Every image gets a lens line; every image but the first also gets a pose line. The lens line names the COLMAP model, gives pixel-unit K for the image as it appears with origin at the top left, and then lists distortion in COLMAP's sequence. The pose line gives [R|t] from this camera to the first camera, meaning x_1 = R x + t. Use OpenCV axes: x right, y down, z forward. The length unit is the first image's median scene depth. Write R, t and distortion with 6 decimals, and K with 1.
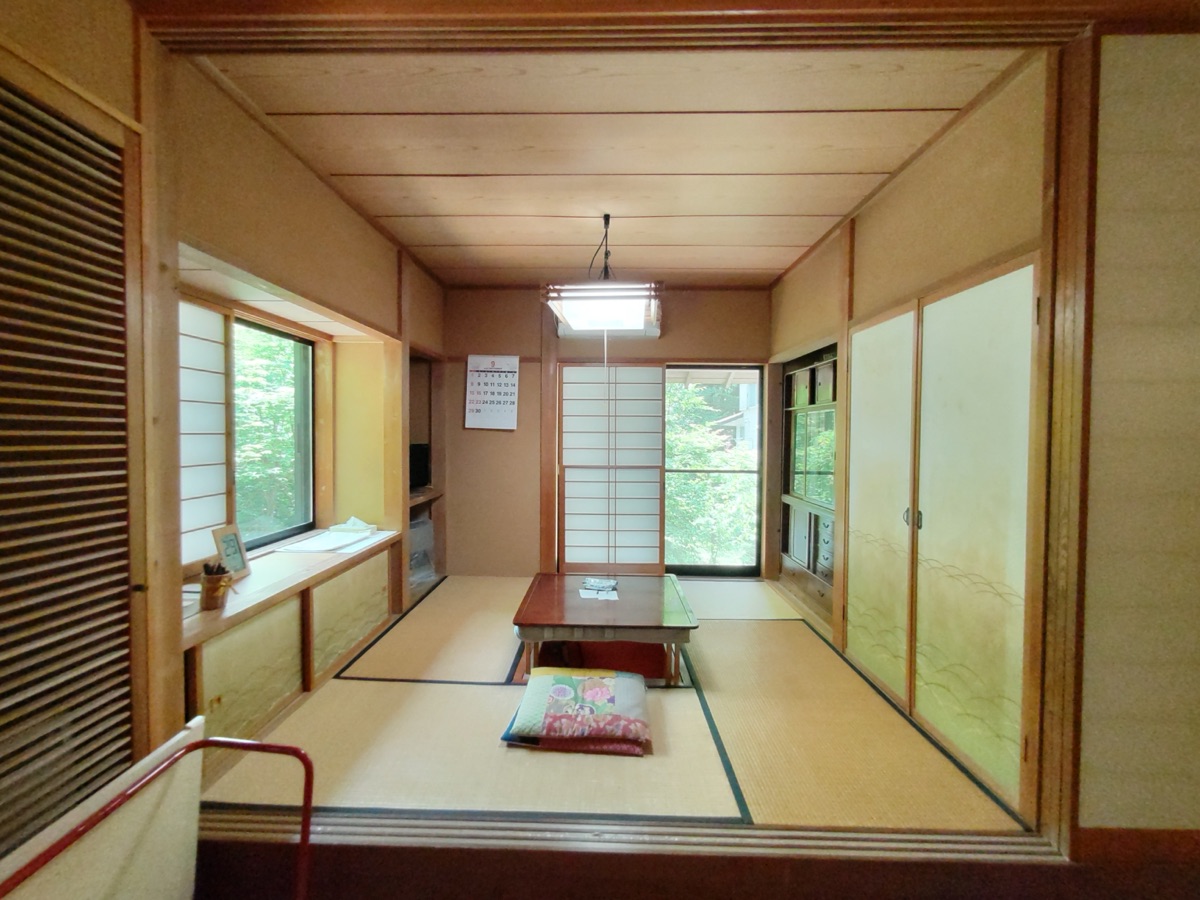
lens RADIAL K [[510.5, 0, 590.7], [0, 510.5, 445.9], [0, 0, 1]] dist [0.002743, -0.000926]
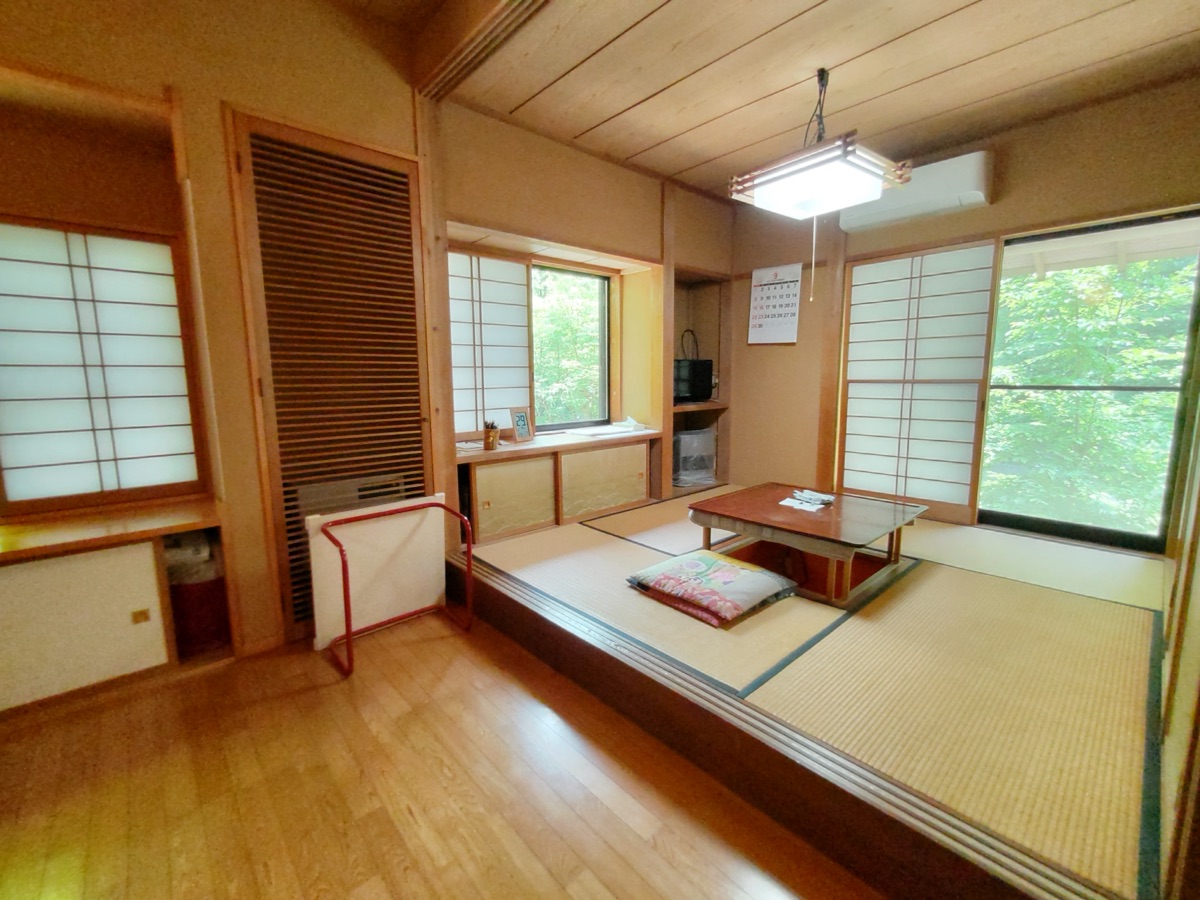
lens RADIAL K [[510.5, 0, 593.7], [0, 510.5, 444.7], [0, 0, 1]] dist [0.002743, -0.000926]
pose [[0.689127, 0.083901, -0.719767, 0.419011], [-0.003904, 0.993690, 0.112094, 0.074114], [0.724630, -0.074437, 0.685106, 0.079683]]
